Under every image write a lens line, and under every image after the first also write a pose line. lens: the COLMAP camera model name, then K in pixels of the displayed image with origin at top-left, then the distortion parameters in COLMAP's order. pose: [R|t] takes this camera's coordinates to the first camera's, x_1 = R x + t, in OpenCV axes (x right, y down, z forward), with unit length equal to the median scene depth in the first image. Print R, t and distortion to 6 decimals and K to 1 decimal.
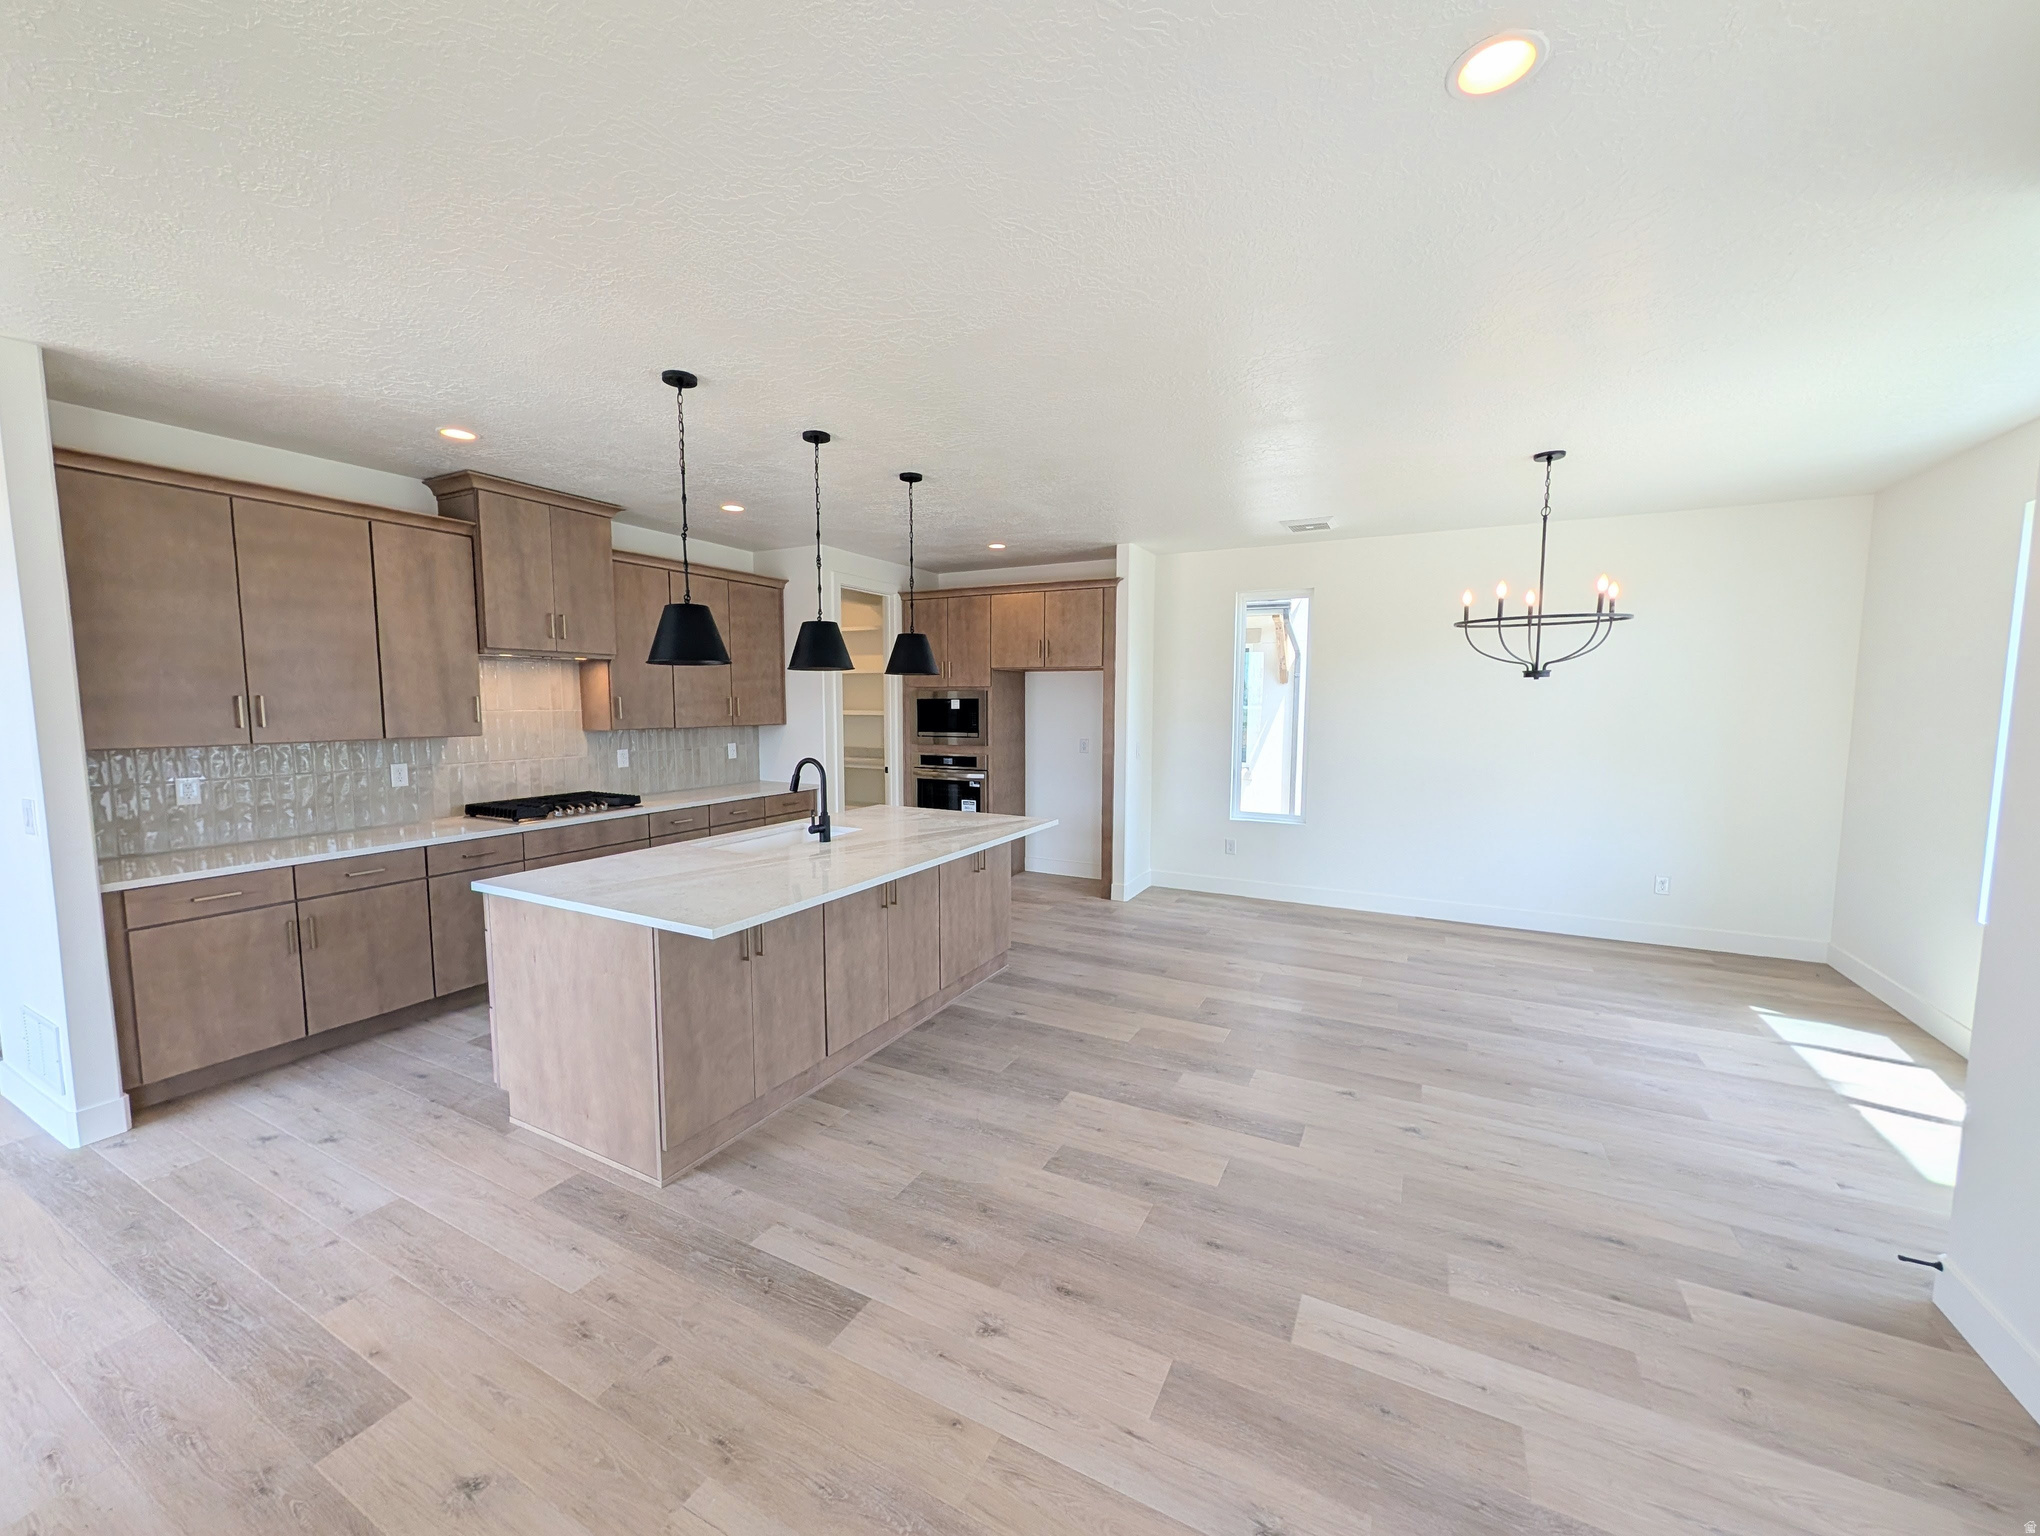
lens RADIAL K [[785.5, 0, 1018.5], [0, 785.5, 772.7], [0, 0, 1]] dist [-0.002720, 0.000216]
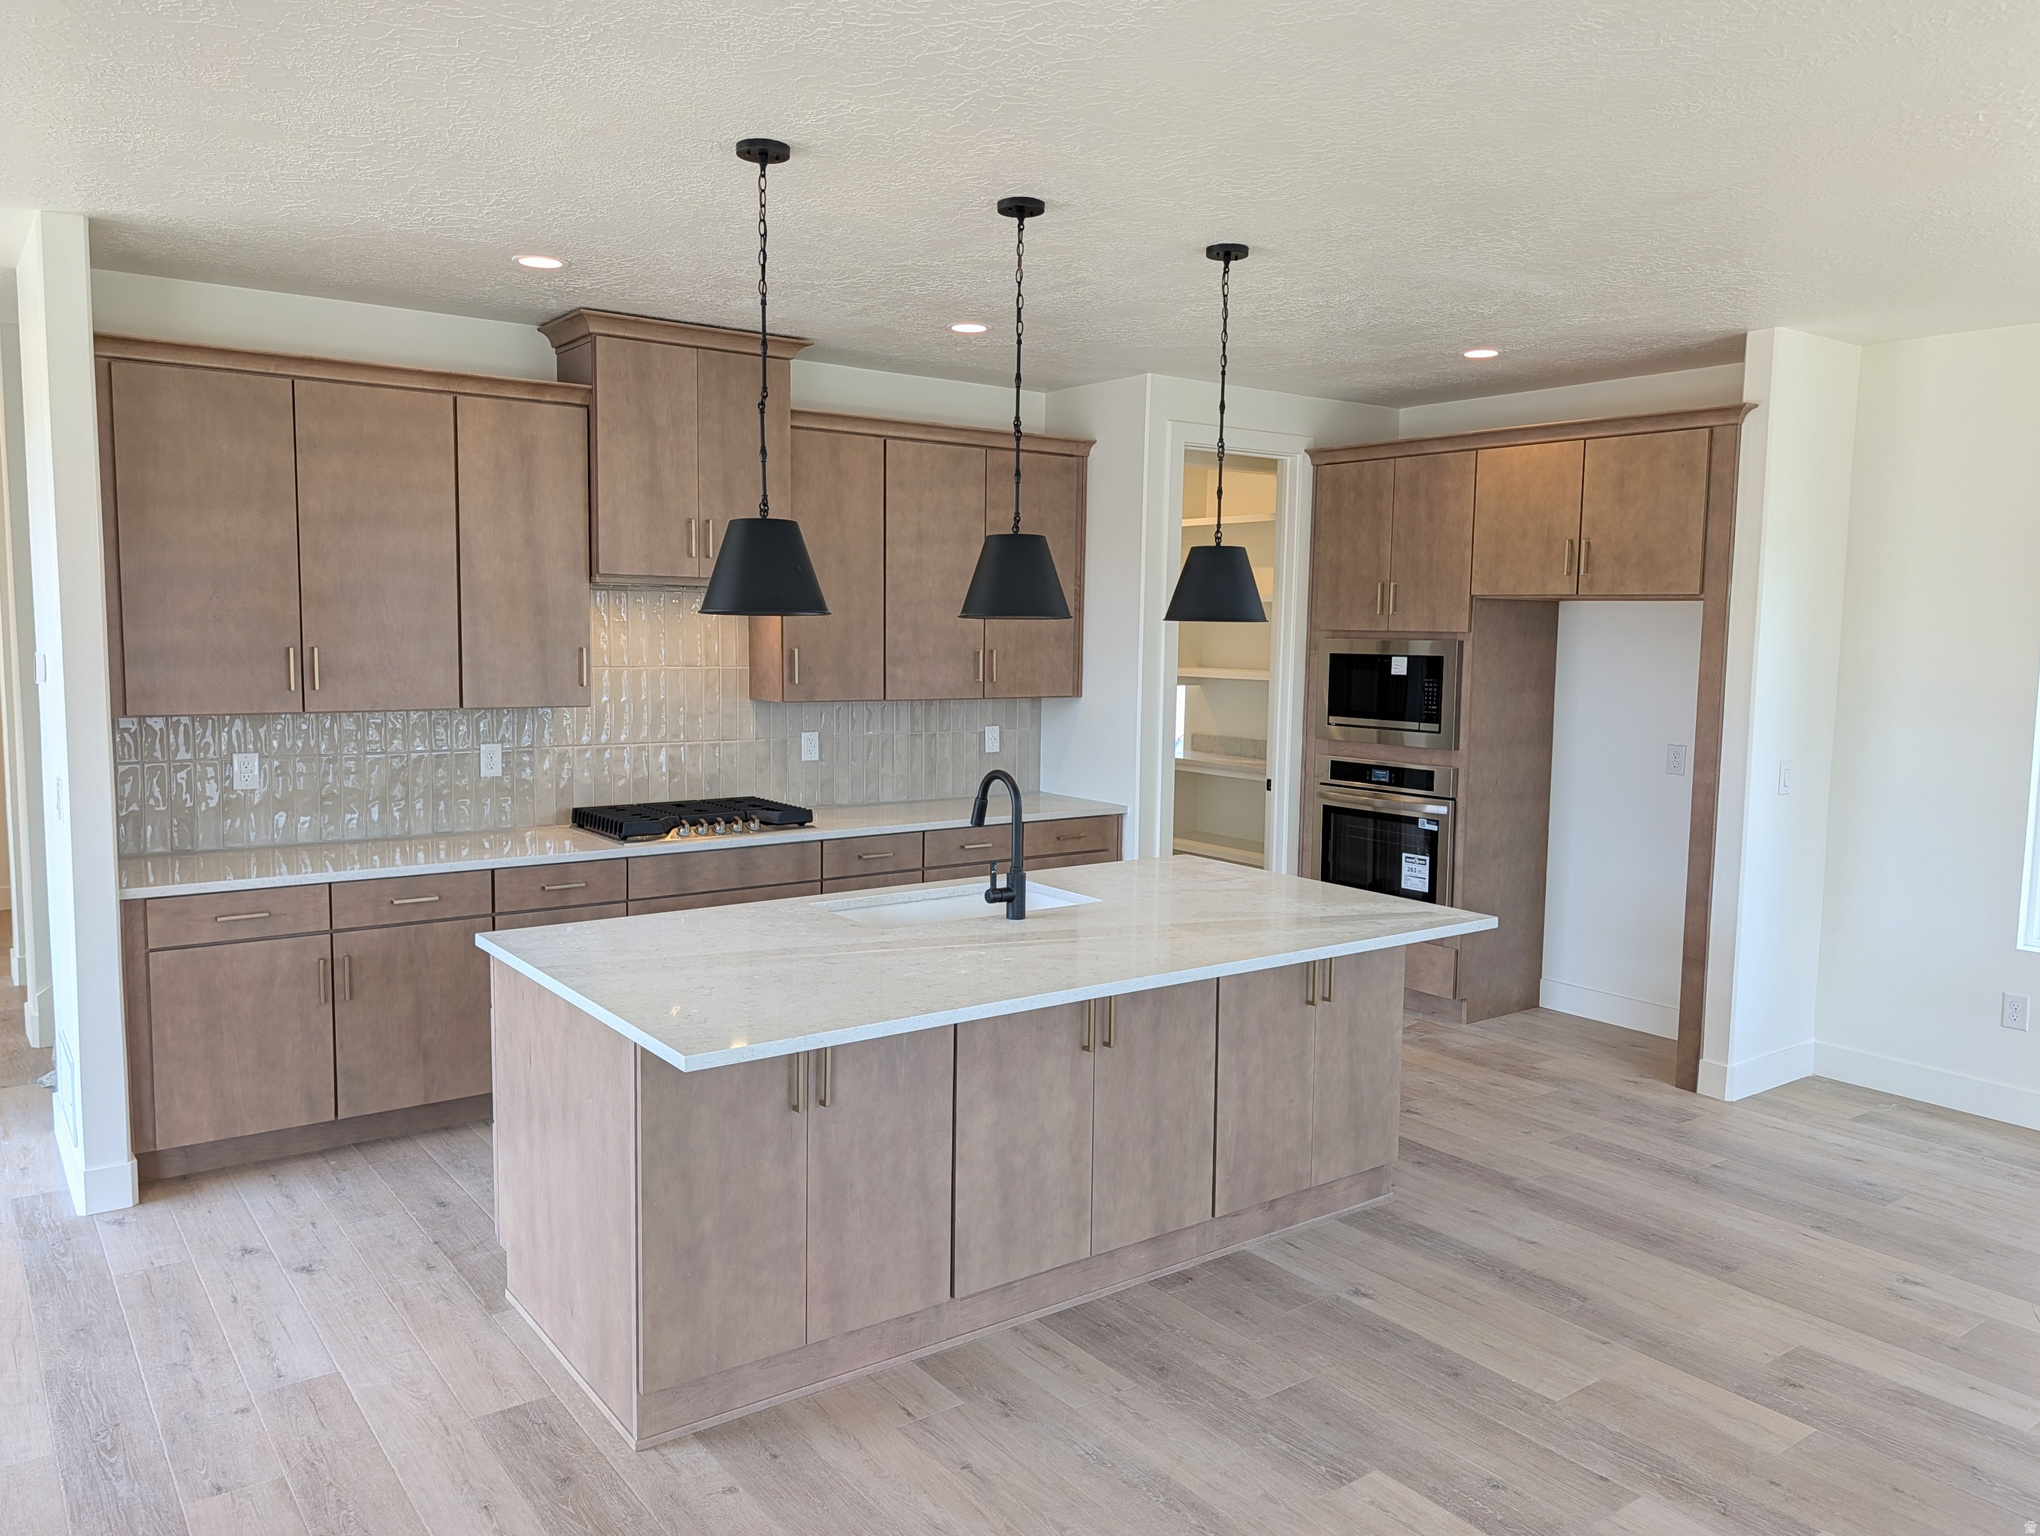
lens RADIAL K [[1483.7, 0, 1013.1], [0, 1483.7, 767.8], [0, 0, 1]] dist [0.014560, -0.019074]
pose [[0.896272, 0.053280, -0.440292, 0.219342], [-0.053163, 0.998506, 0.012611, -0.035047], [0.440306, 0.012104, 0.897766, 0.037973]]
